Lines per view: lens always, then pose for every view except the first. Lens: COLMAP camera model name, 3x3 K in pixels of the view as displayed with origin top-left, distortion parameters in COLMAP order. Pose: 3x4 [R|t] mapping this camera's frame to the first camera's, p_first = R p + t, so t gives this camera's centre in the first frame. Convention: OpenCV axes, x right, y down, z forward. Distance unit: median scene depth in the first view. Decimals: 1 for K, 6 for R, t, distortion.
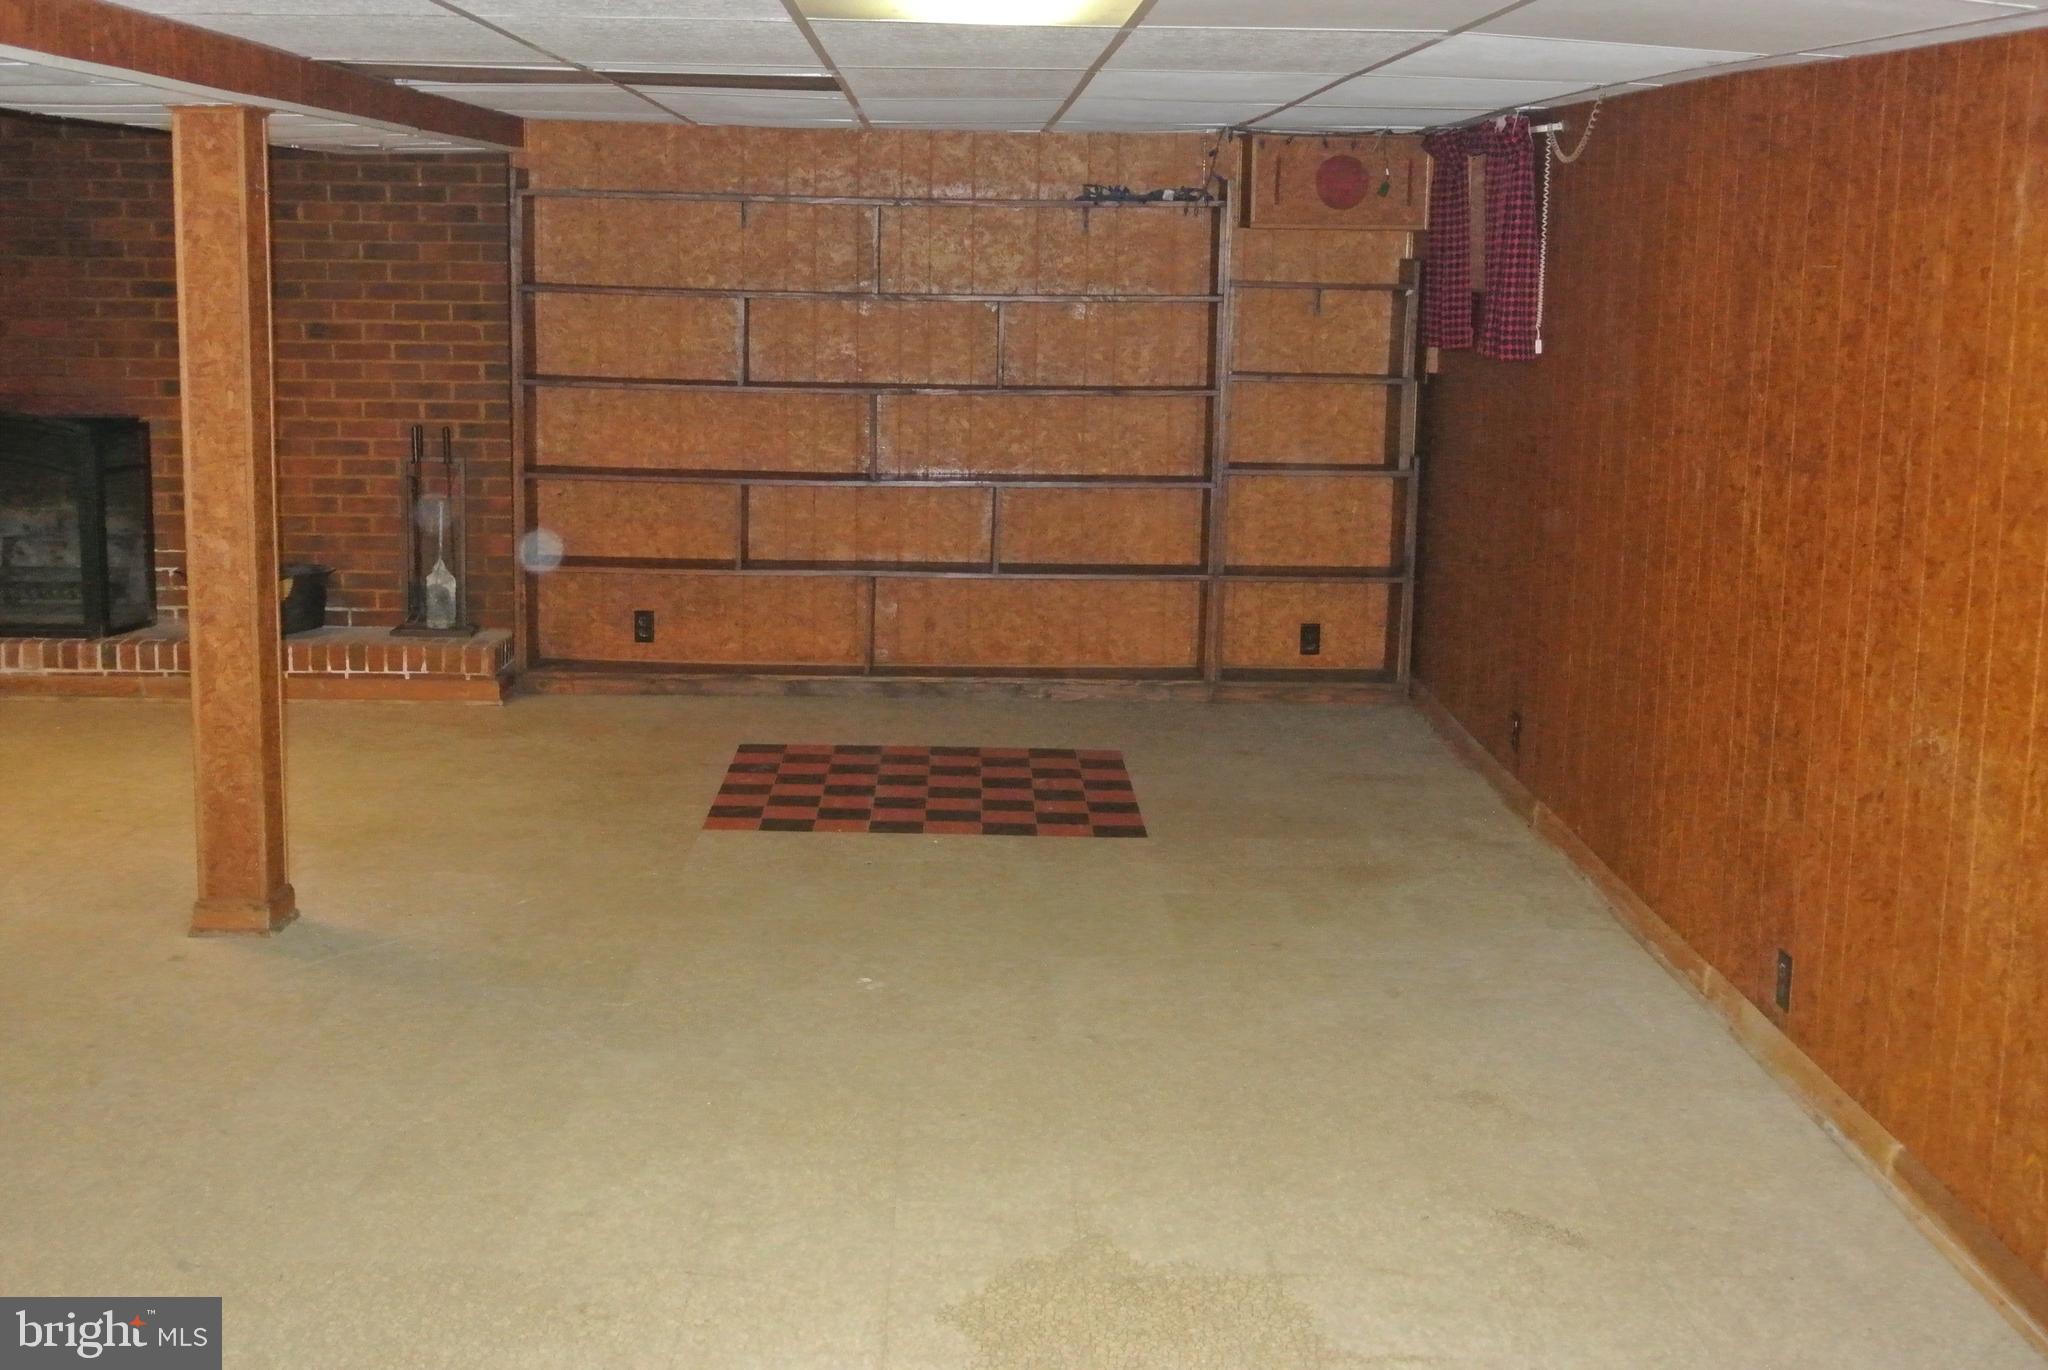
lens RADIAL K [[2528.8, 0, 1023.3], [0, 2528.8, 687.2], [0, 0, 1]] dist [-0.038748, 0.000000]
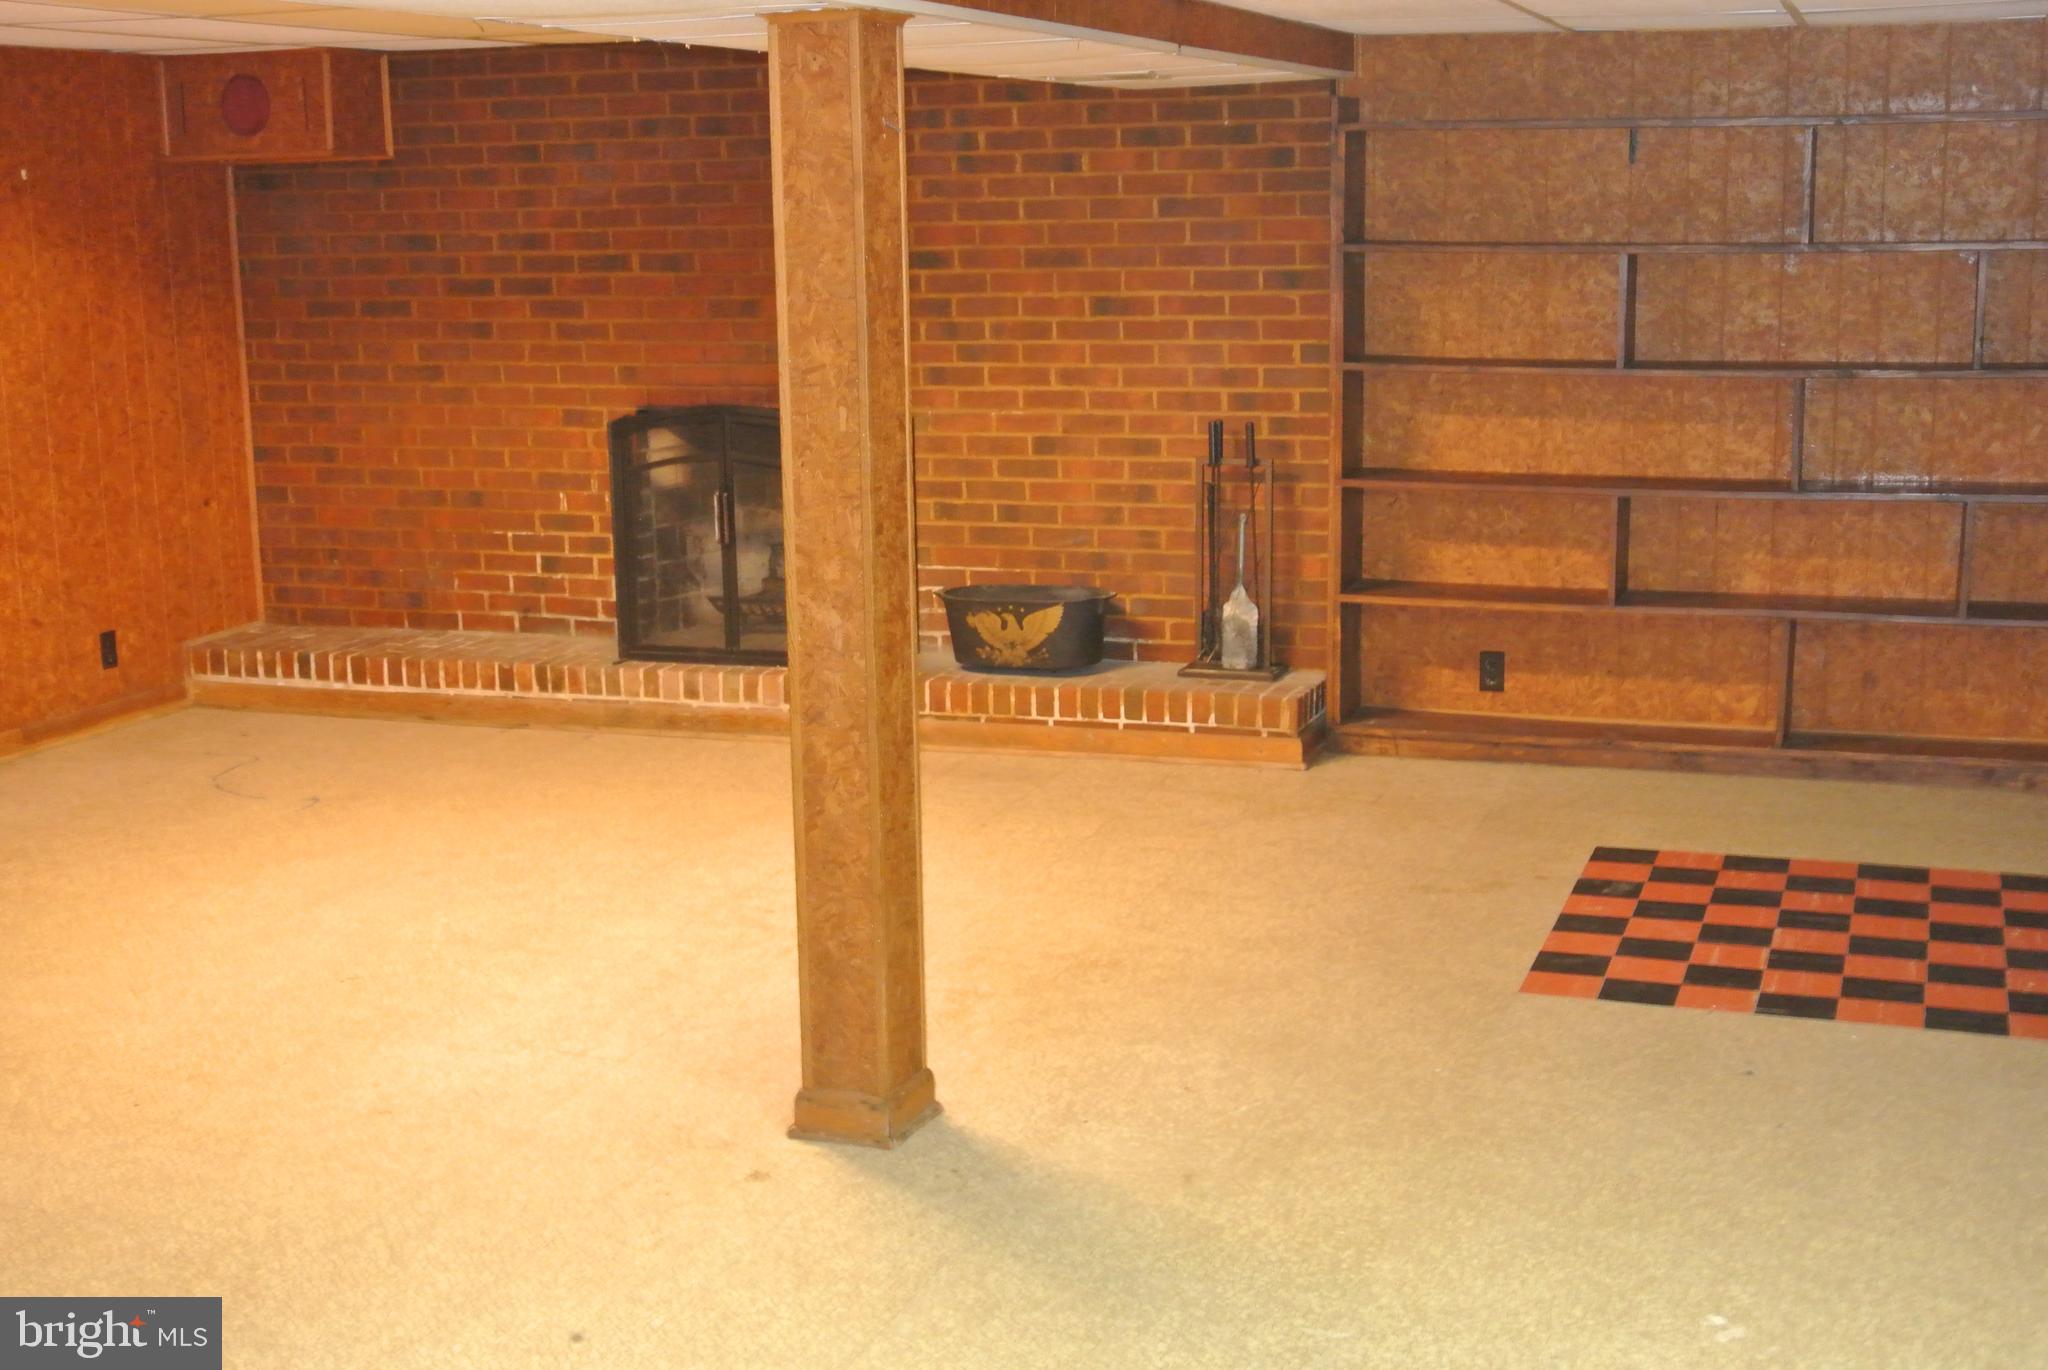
lens RADIAL K [[2528.8, 0, 1019.6], [0, 2528.8, 682.5], [0, 0, 1]] dist [-0.038748, 0.000000]
pose [[0.931604, 0.033802, -0.361901, -0.000966], [-0.027682, 0.999373, 0.022083, -0.035261], [0.362420, -0.010555, 0.931955, 0.214802]]
